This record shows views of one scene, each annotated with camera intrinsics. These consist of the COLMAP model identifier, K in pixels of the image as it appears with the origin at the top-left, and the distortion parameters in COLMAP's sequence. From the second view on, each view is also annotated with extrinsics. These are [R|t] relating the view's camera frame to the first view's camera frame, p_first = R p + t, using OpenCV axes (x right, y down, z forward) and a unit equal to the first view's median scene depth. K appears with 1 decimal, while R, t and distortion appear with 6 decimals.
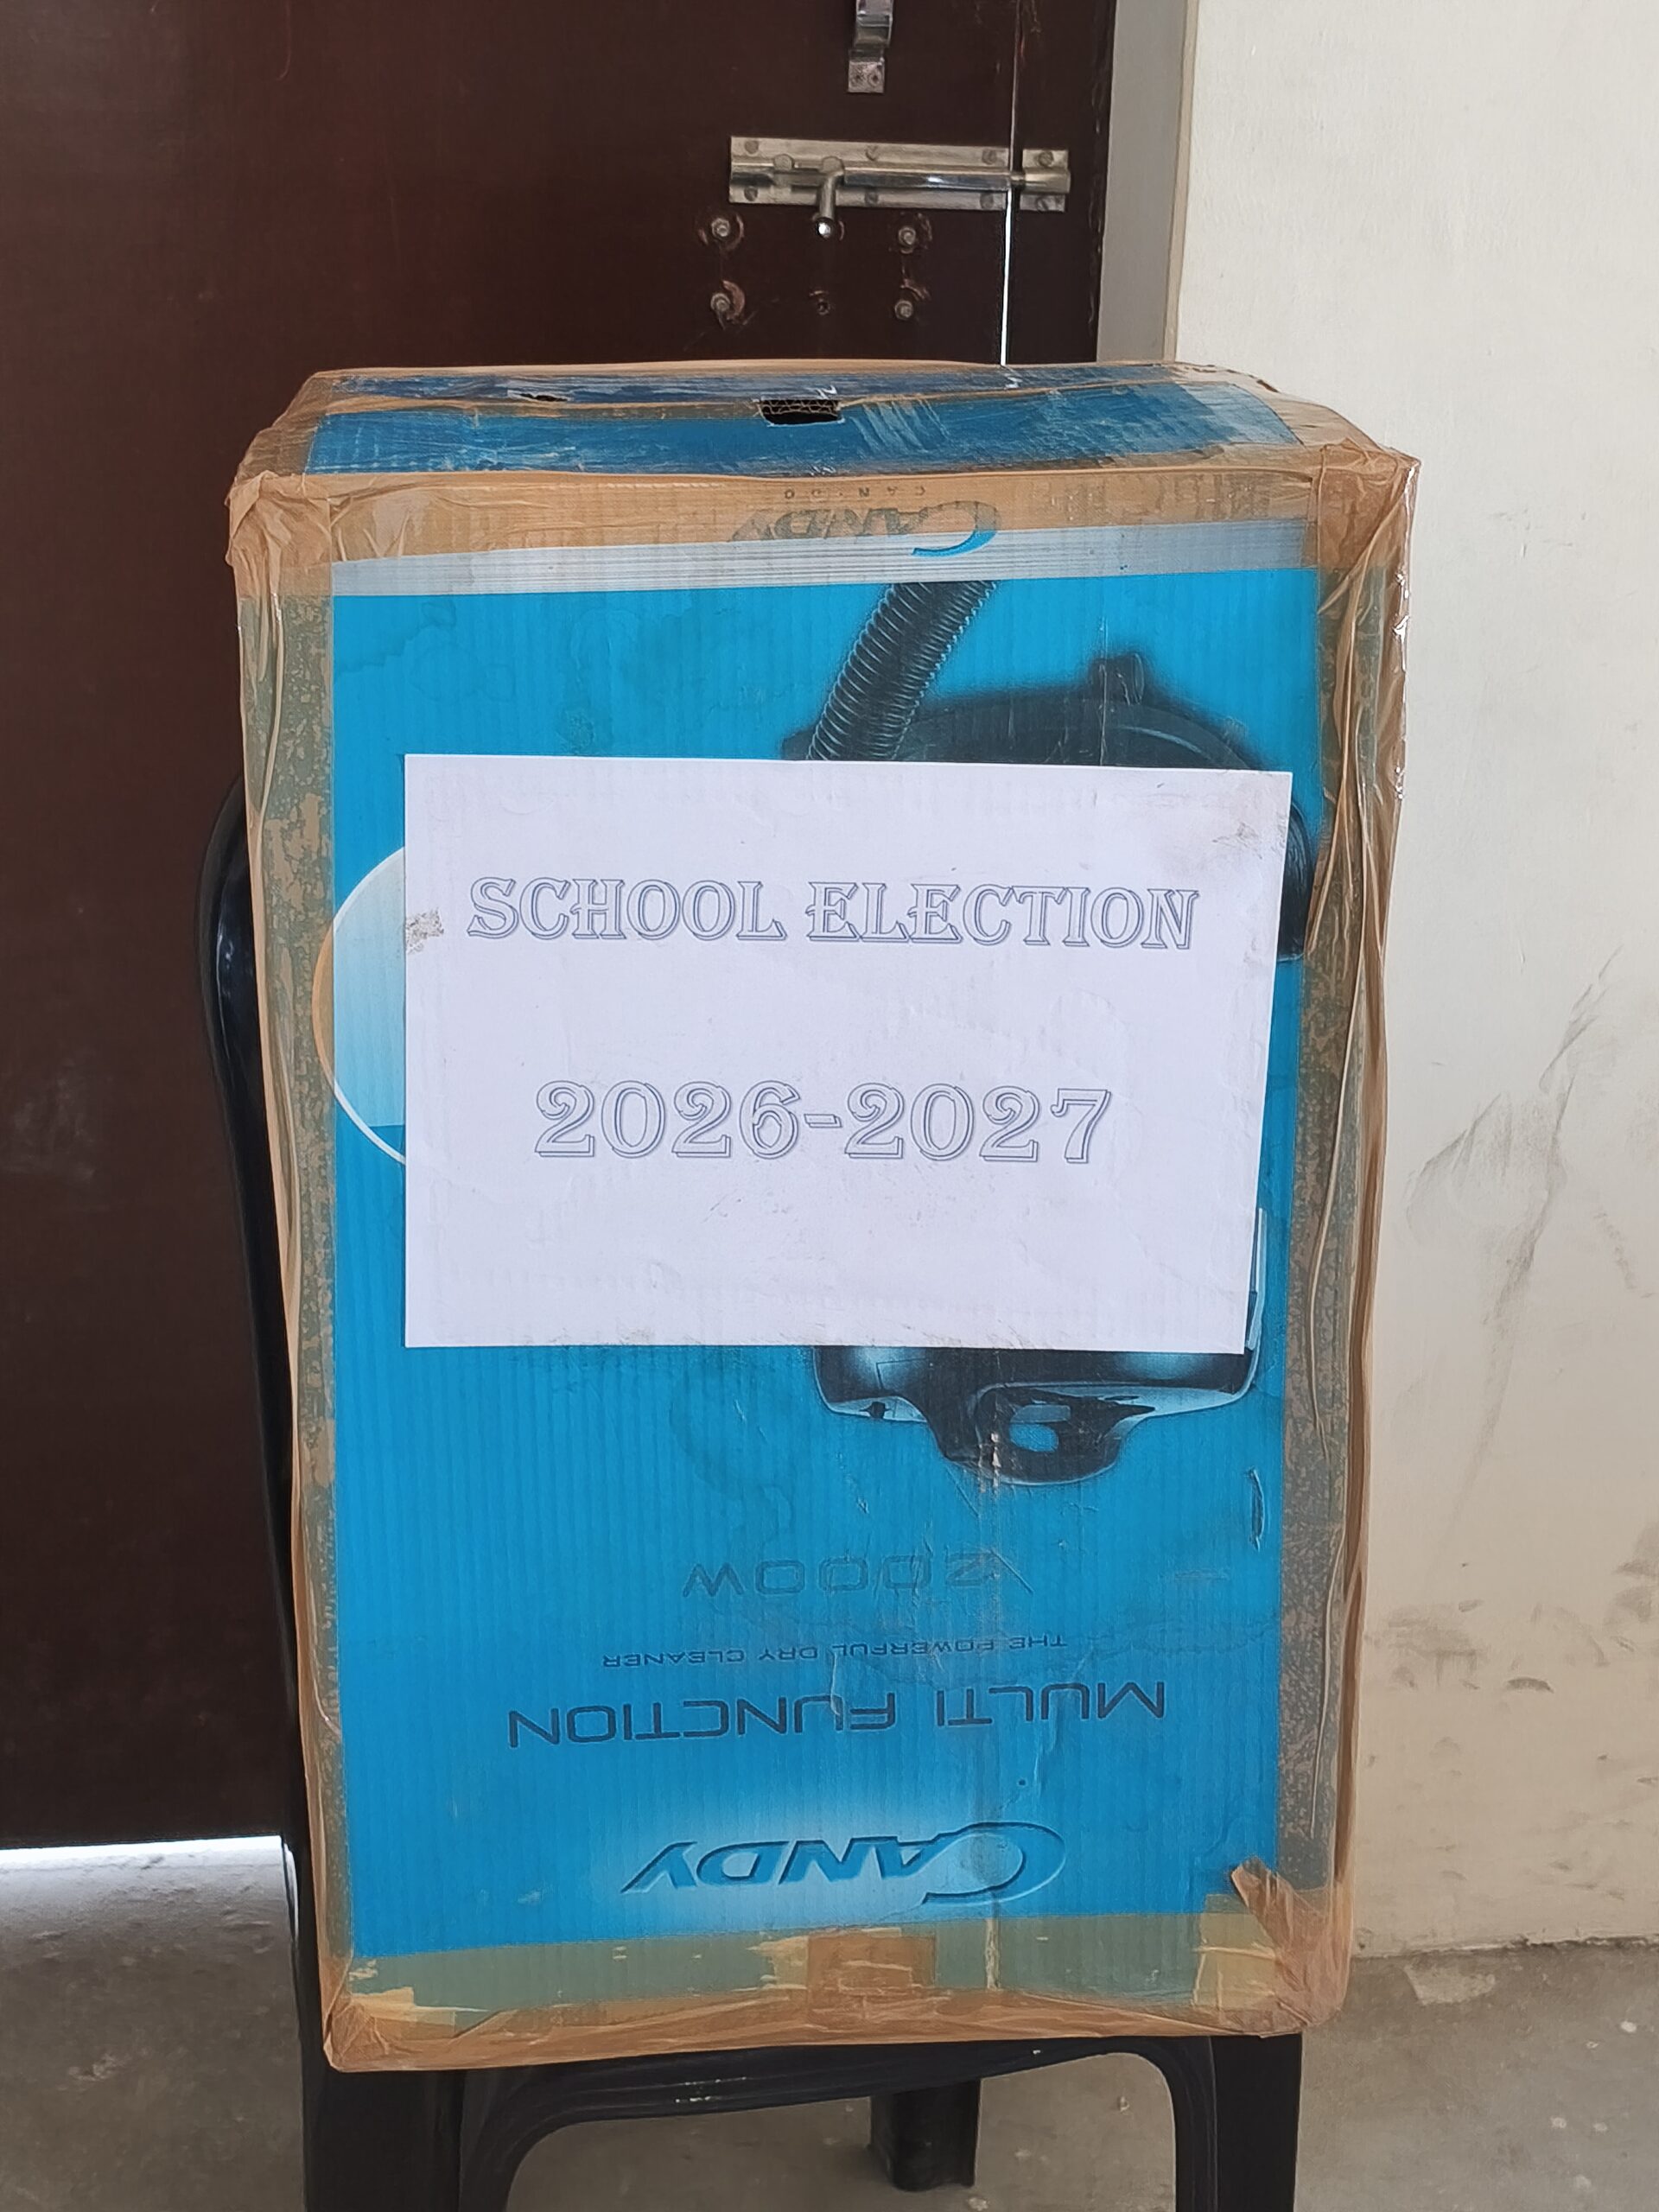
lens RADIAL K [[3139.7, 0, 831.4], [0, 3139.7, 1085.9], [0, 0, 1]] dist [0.054272, 0.000000]
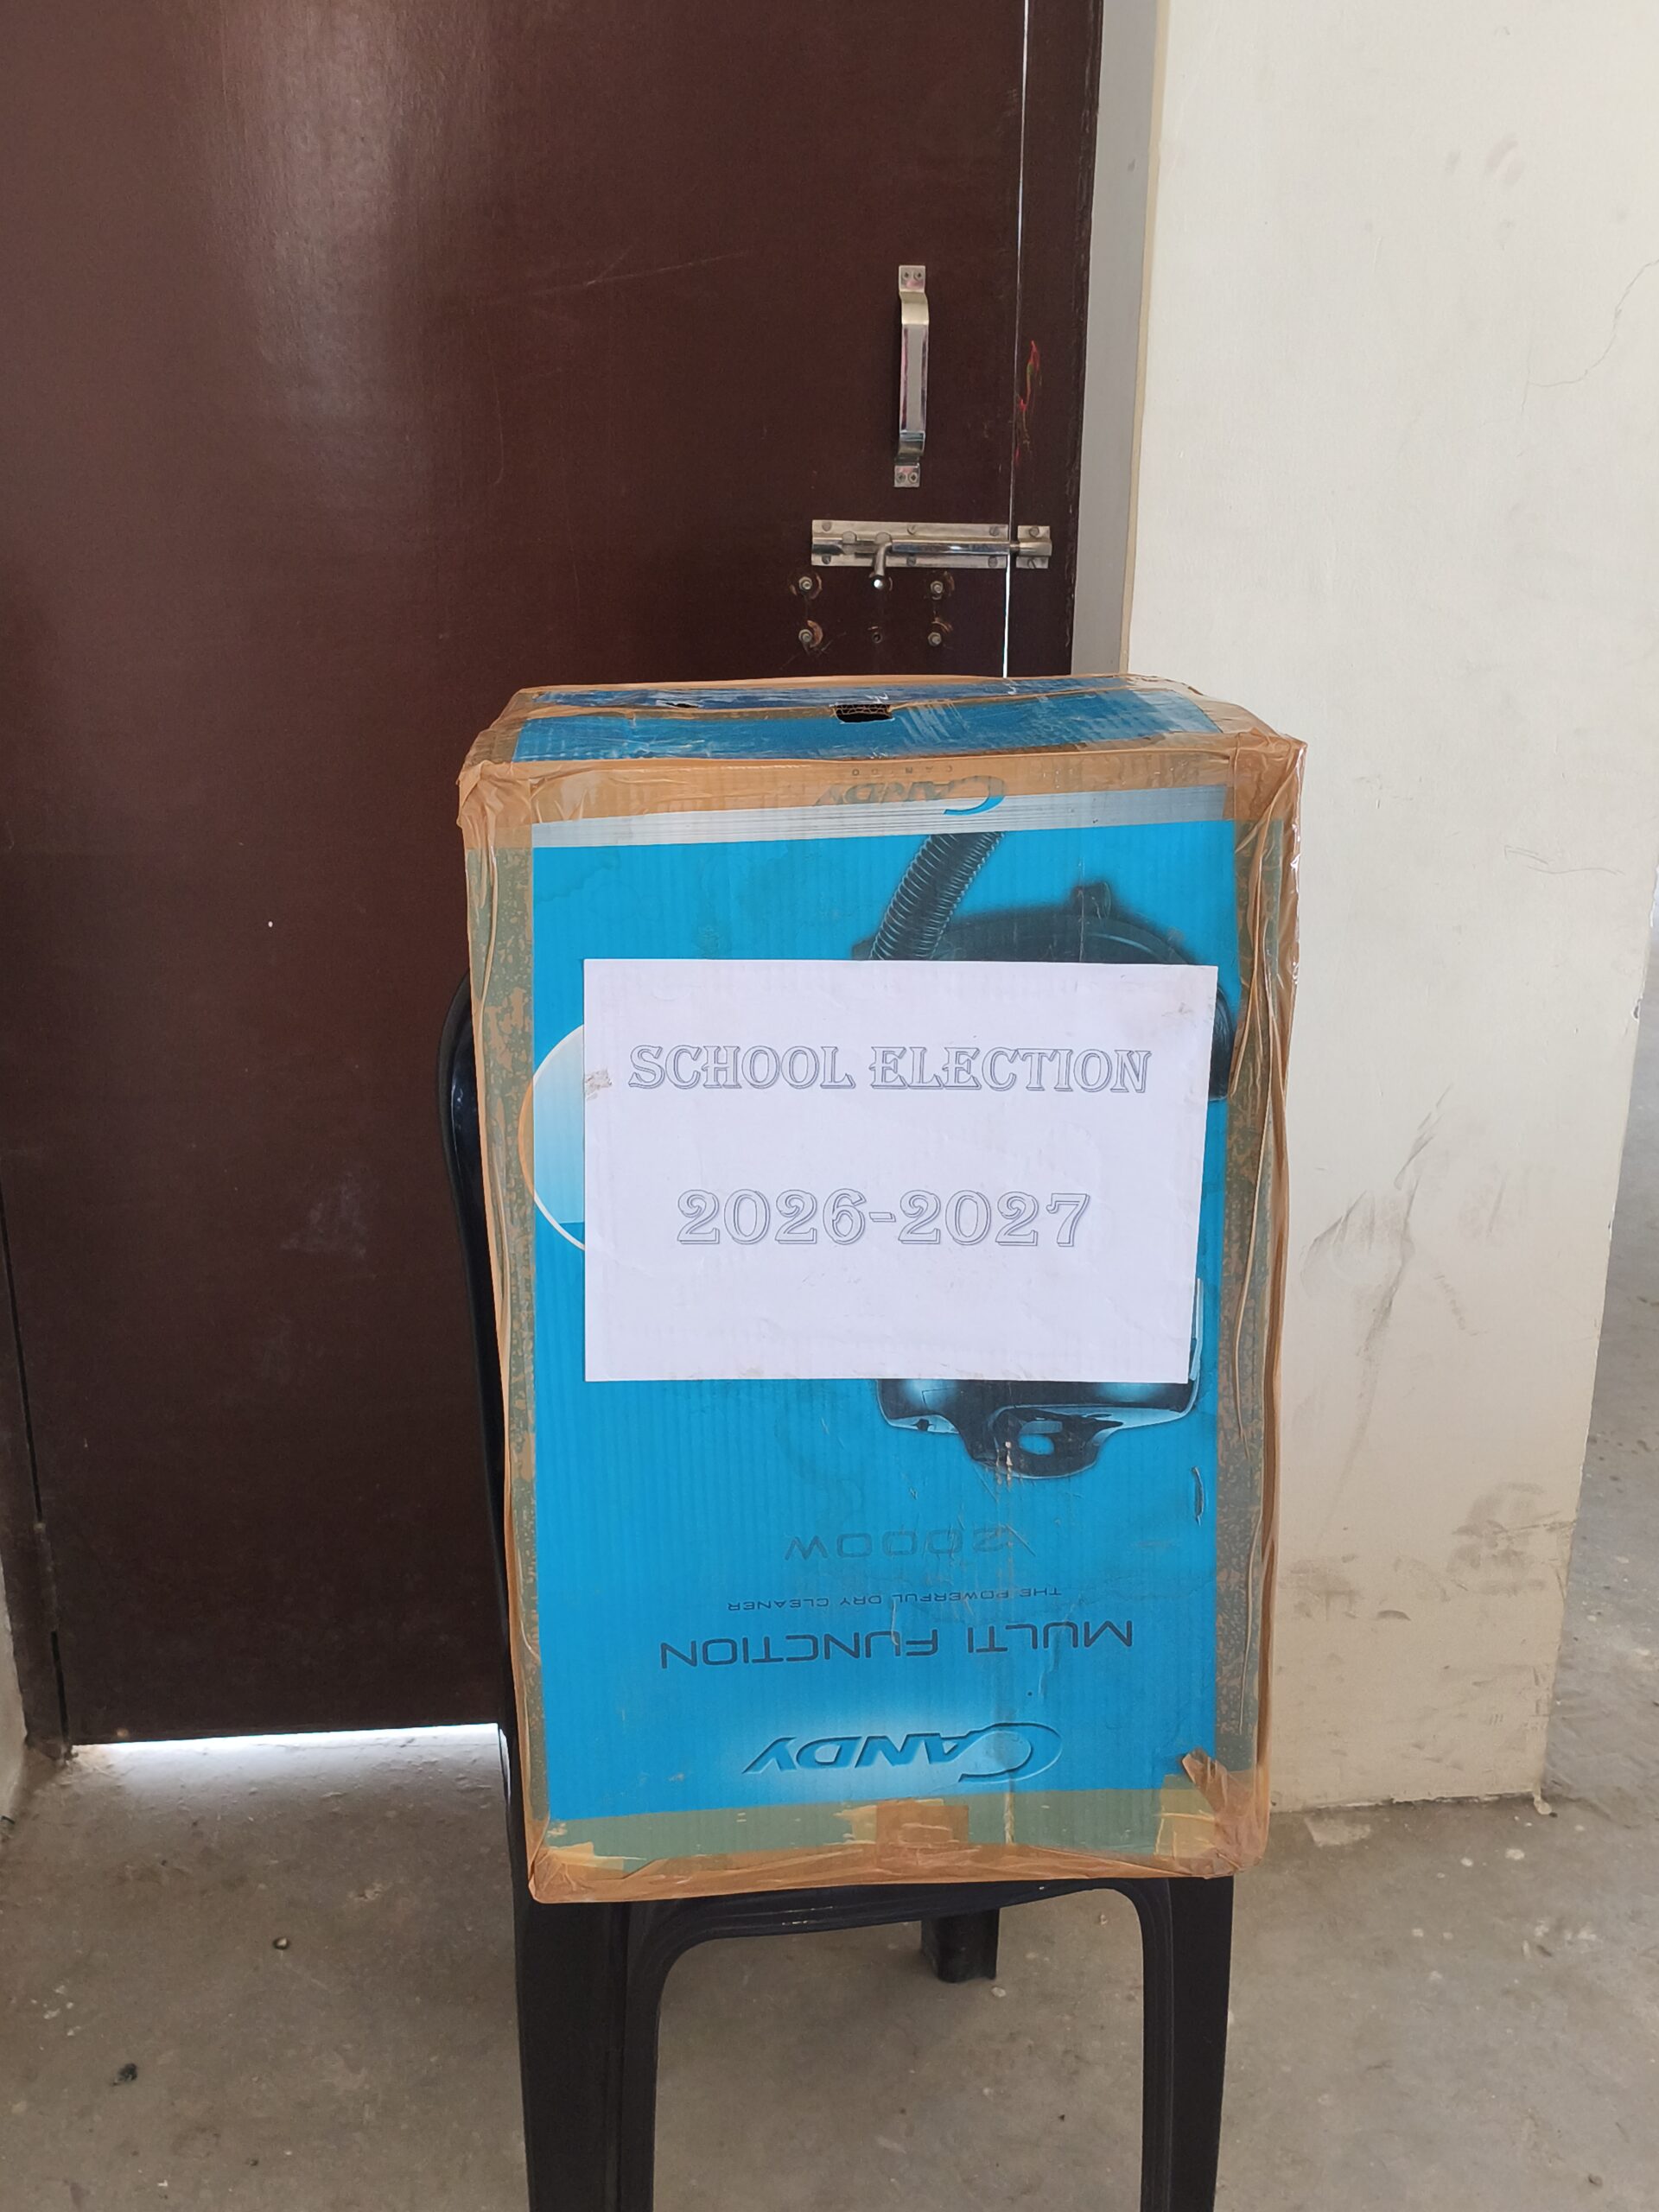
lens RADIAL K [[2212.6, 0, 832.1], [0, 2212.6, 1111.4], [0, 0, 1]] dist [0.037198, 0.000000]
pose [[0.999696, -0.007122, -0.023617, -0.001666], [0.006397, 0.999511, -0.030621, -0.005892], [0.023824, 0.030460, 0.999252, 0.014600]]
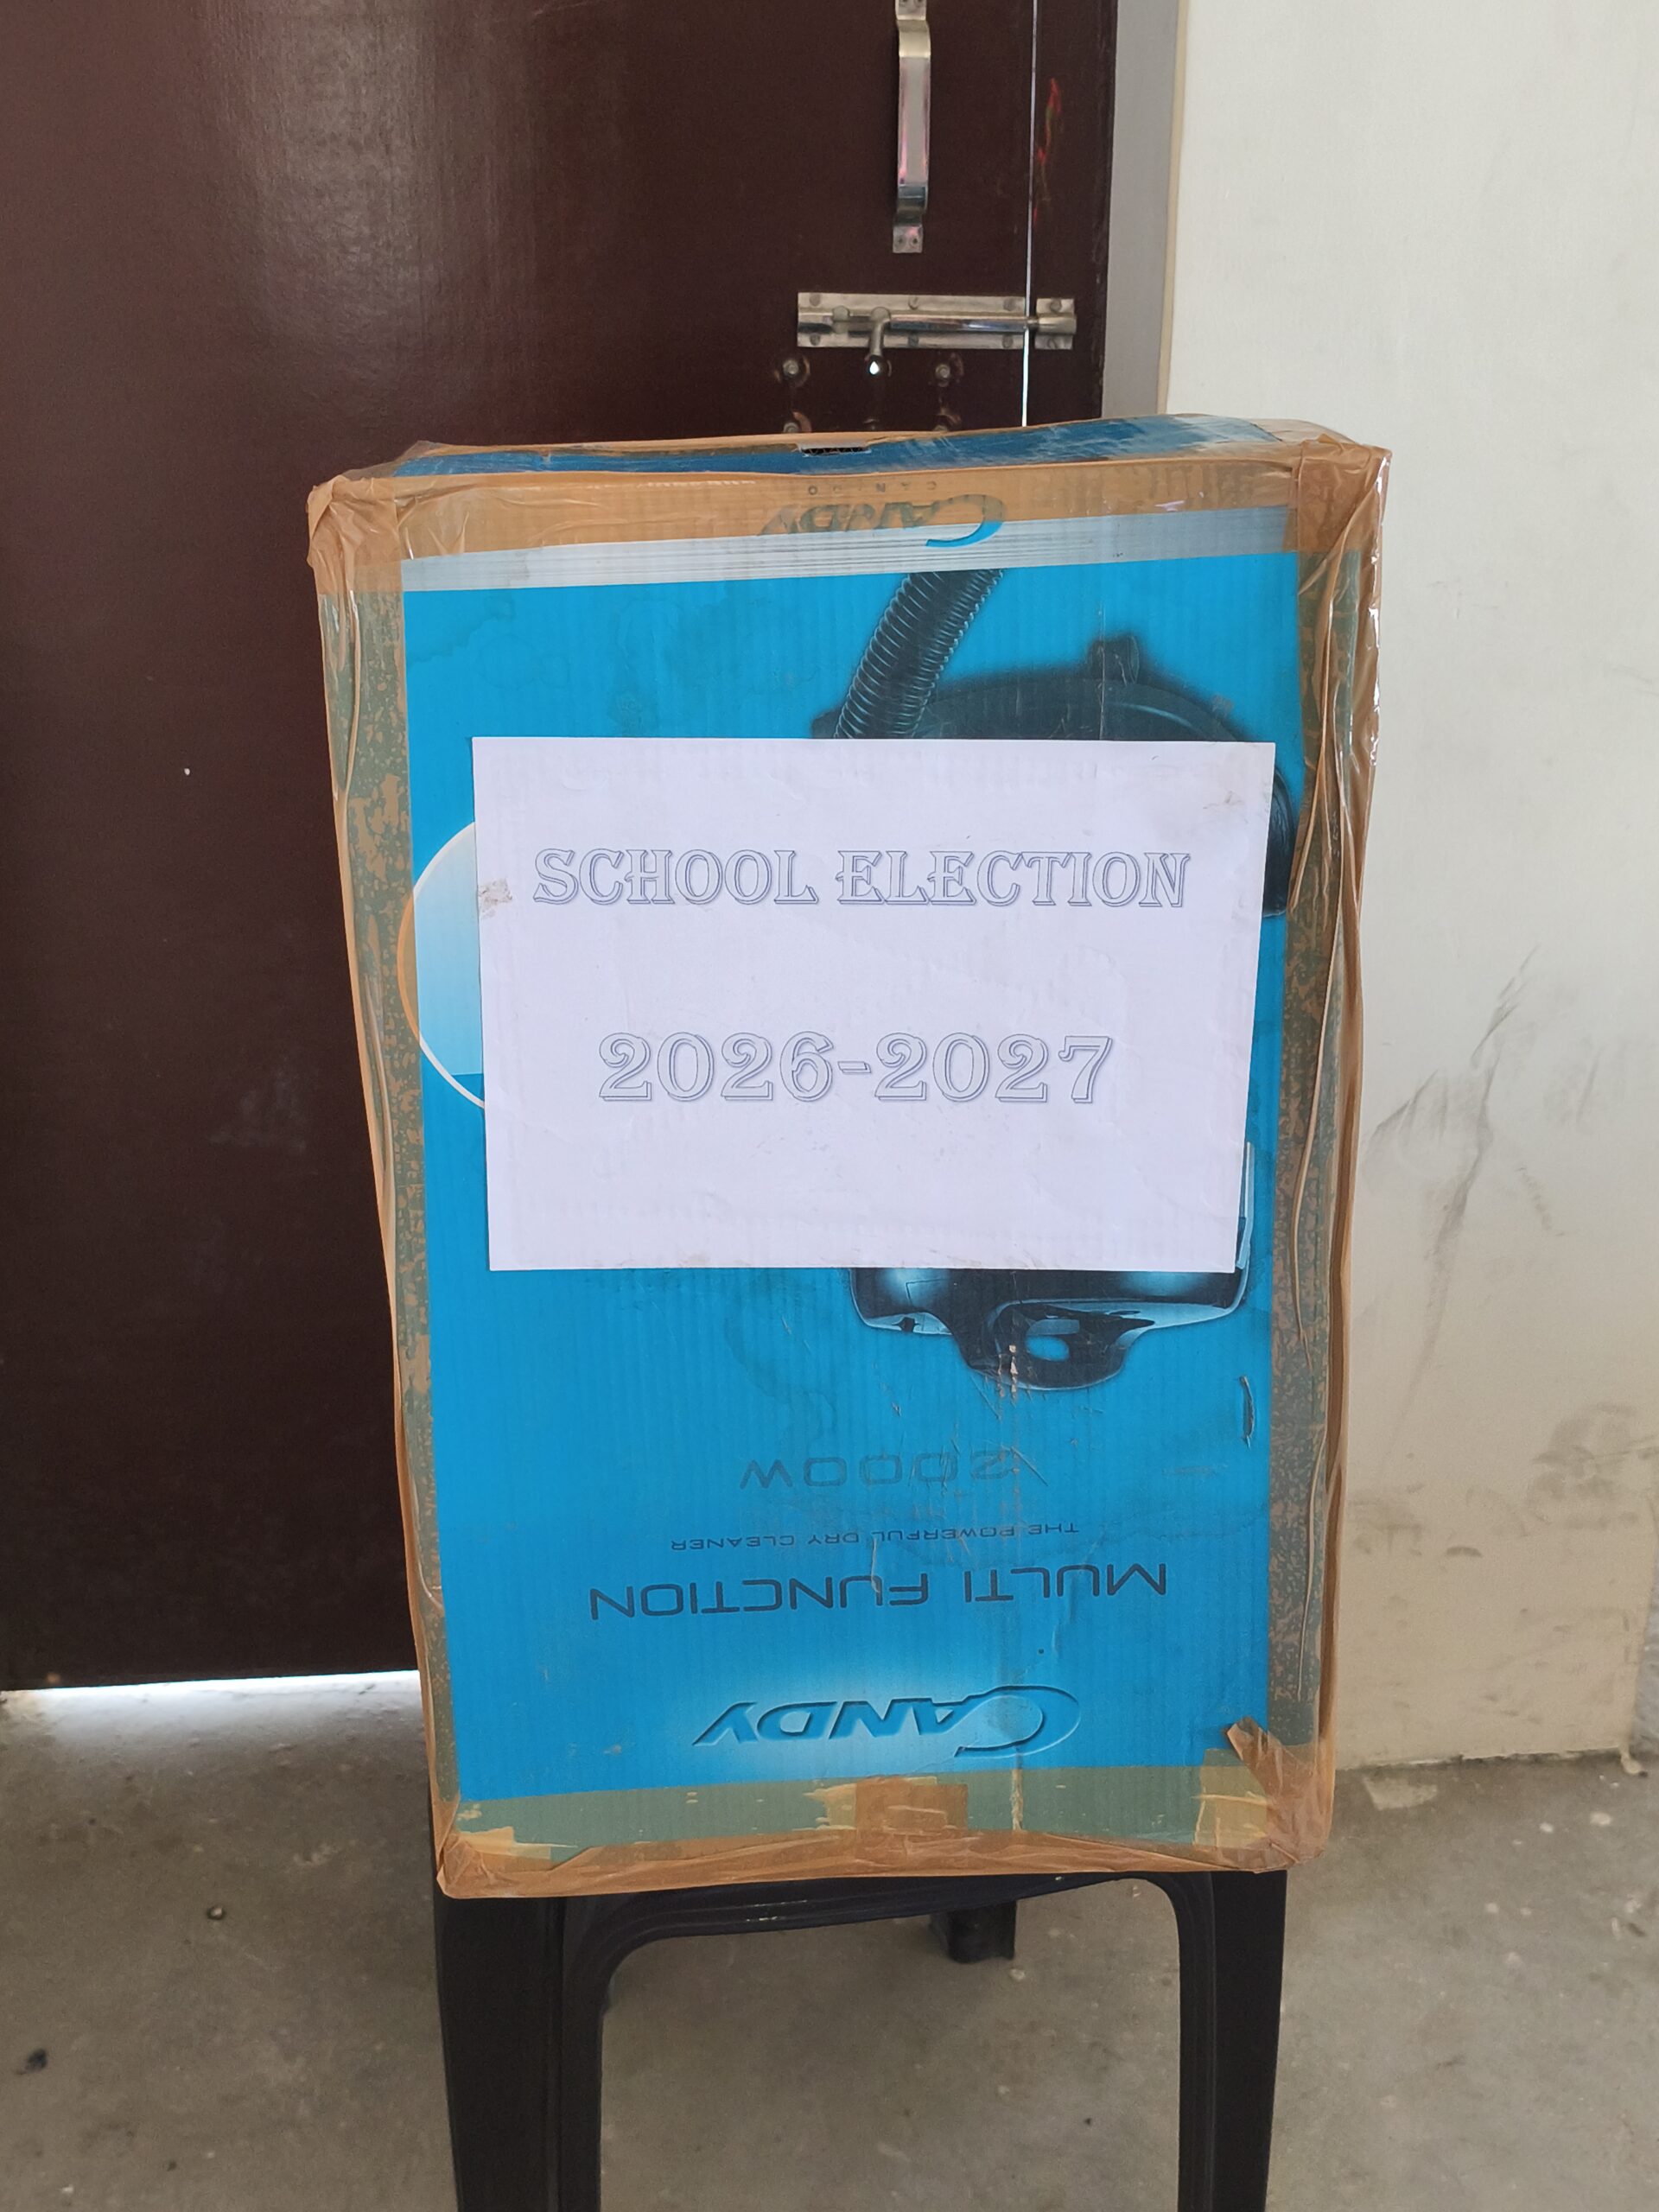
lens RADIAL K [[2212.6, 0, 811.0], [0, 2212.6, 1112.7], [0, 0, 1]] dist [0.037198, 0.000000]
pose [[0.998656, -0.009744, -0.050896, 0.020993], [0.009771, 0.999952, 0.000284, 0.026096], [0.050891, -0.000781, 0.998704, 0.201274]]
